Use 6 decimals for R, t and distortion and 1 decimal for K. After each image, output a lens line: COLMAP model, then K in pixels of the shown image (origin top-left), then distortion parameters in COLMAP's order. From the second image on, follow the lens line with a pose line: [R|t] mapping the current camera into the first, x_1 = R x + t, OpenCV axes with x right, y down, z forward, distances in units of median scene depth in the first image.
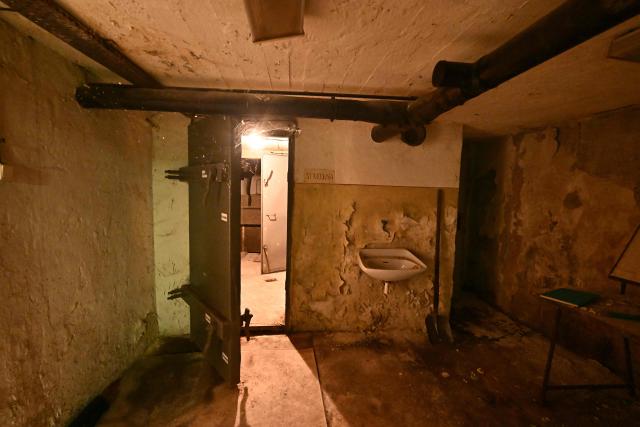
lens RADIAL K [[285.3, 0, 320.6], [0, 285.3, 214.5], [0, 0, 1]] dist [0.000678, -0.000026]
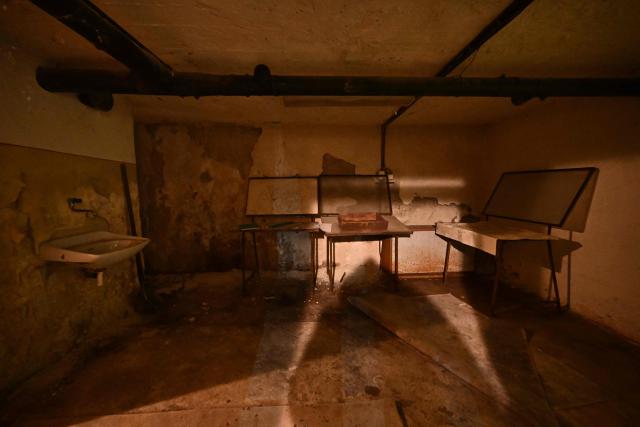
lens RADIAL K [[249.2, 0, 321.5], [0, 249.2, 211.7], [0, 0, 1]] dist [-0.003654, -0.000431]
pose [[0.069846, -0.113414, 0.991090, -0.394057], [0.099268, 0.989375, 0.106222, 0.050527], [-0.992606, 0.090964, 0.080362, 0.275522]]
